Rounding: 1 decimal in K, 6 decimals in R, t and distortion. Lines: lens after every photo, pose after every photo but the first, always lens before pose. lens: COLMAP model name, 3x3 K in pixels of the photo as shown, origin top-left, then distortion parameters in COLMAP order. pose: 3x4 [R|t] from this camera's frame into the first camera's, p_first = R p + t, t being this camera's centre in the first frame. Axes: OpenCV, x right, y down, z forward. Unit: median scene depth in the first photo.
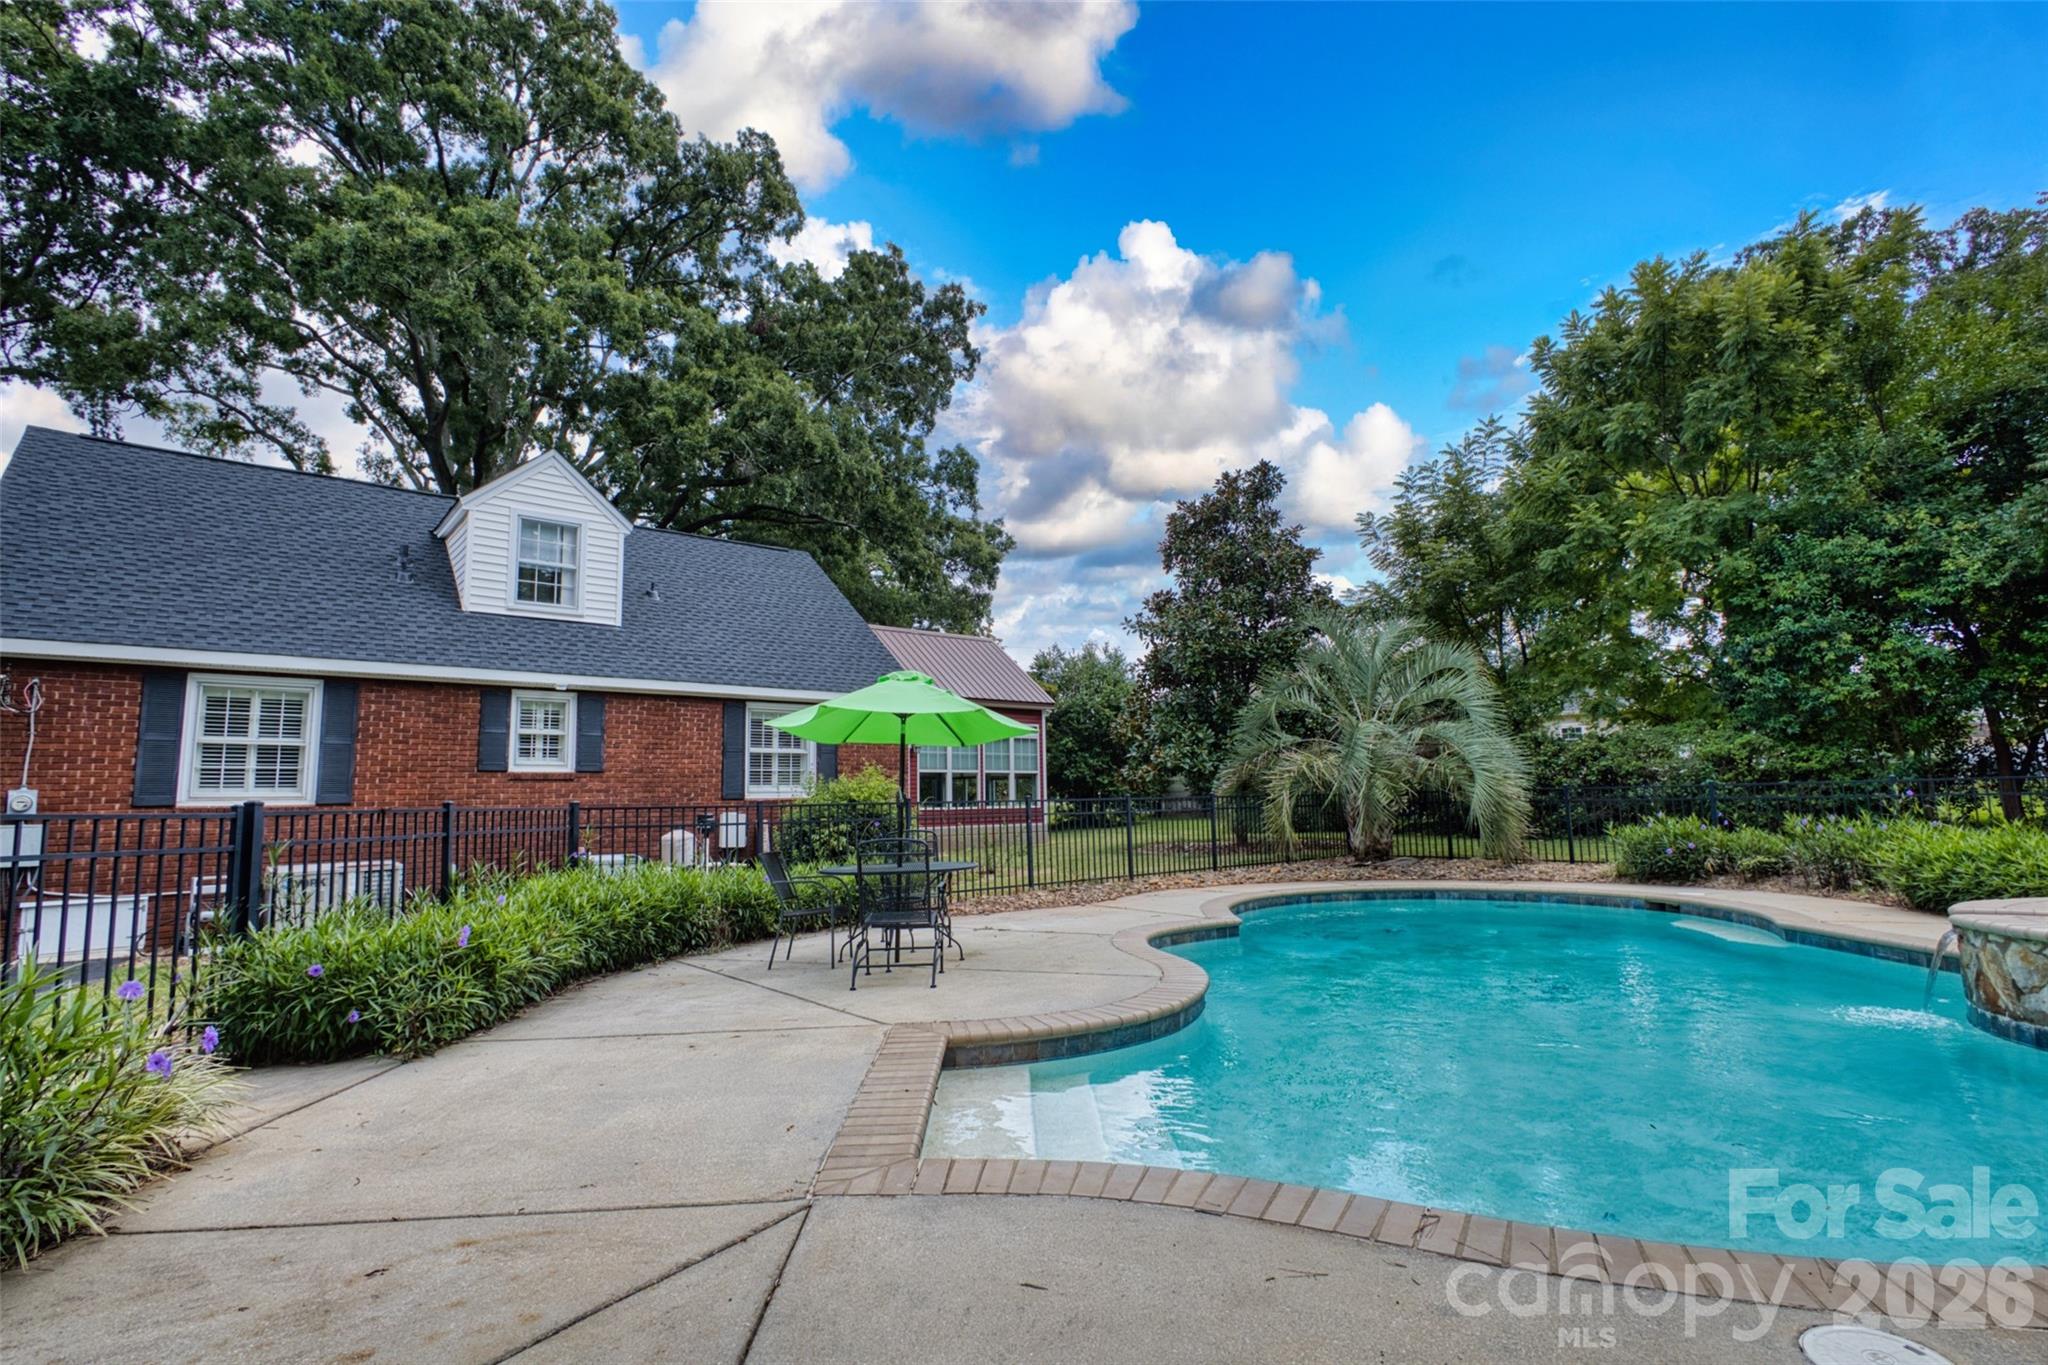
lens RADIAL K [[946.7, 0, 1024.0], [0, 946.7, 685.1], [0, 0, 1]] dist [0.000427, -0.000310]
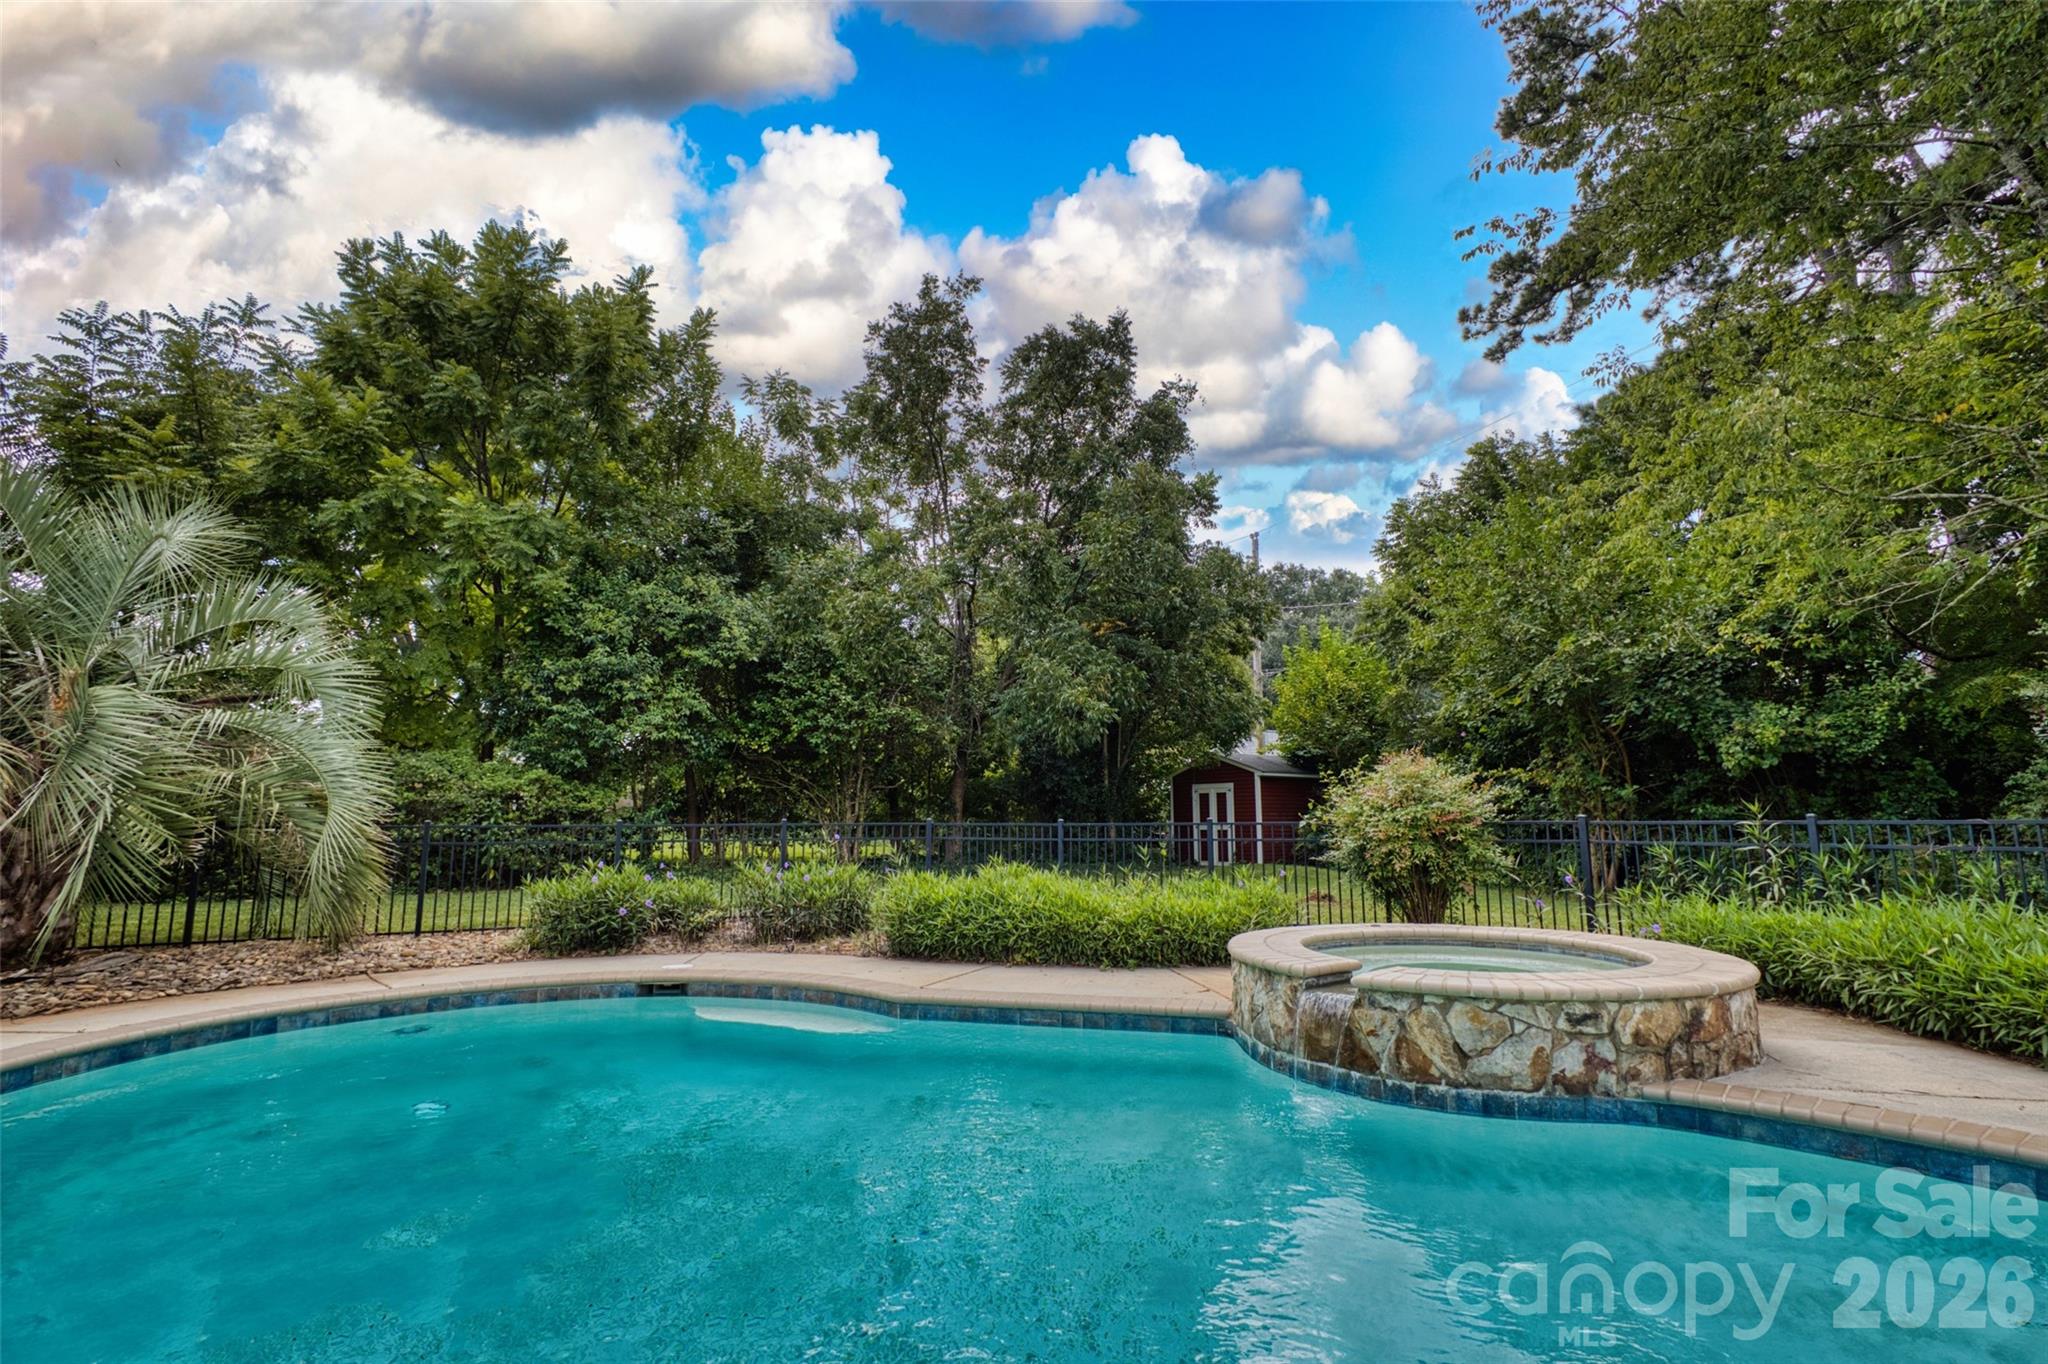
lens RADIAL K [[946.7, 0, 1024.0], [0, 946.7, 684.6], [0, 0, 1]] dist [0.000427, -0.000310]
pose [[0.235740, 0.162892, 0.958067, -0.002925], [-0.122539, 0.982966, -0.136974, 0.054495], [-0.964059, -0.085111, 0.251685, 0.457693]]
